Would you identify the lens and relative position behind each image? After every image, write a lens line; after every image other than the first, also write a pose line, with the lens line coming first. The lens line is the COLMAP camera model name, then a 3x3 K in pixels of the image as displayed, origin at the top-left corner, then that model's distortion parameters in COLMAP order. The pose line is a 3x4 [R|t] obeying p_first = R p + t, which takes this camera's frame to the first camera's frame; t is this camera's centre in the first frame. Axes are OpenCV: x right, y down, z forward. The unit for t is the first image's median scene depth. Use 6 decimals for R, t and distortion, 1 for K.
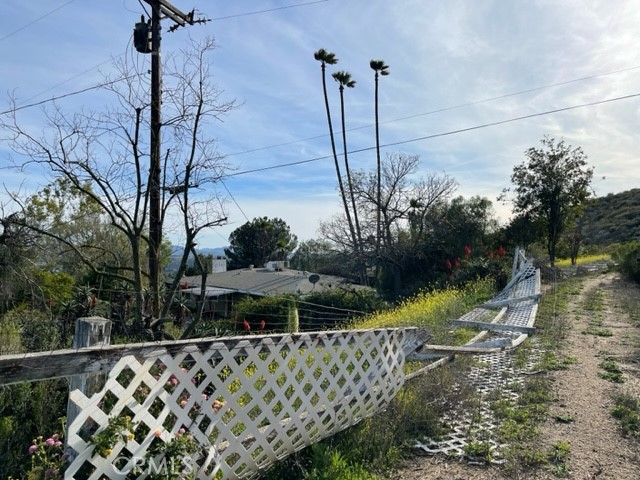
lens RADIAL K [[484.8, 0, 320.4], [0, 484.8, 244.1], [0, 0, 1]] dist [0.063853, -0.071429]
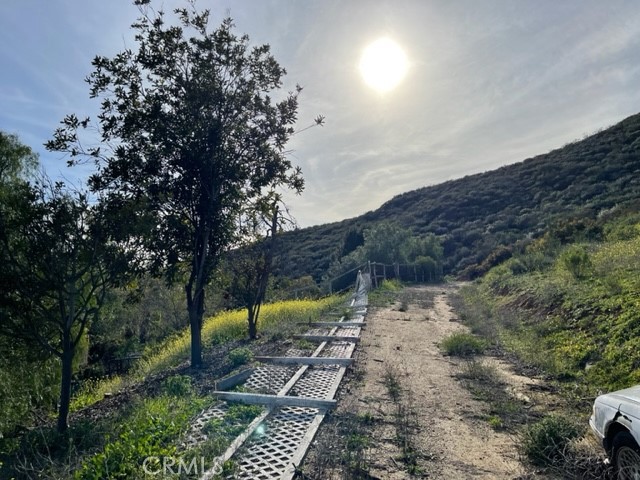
lens RADIAL K [[484.8, 0, 319.7], [0, 484.8, 241.1], [0, 0, 1]] dist [0.063853, -0.071429]
pose [[0.833375, 0.055313, 0.549933, 0.081054], [-0.019846, 0.997333, -0.070239, -0.001605], [-0.552351, 0.047622, 0.832250, 0.150239]]
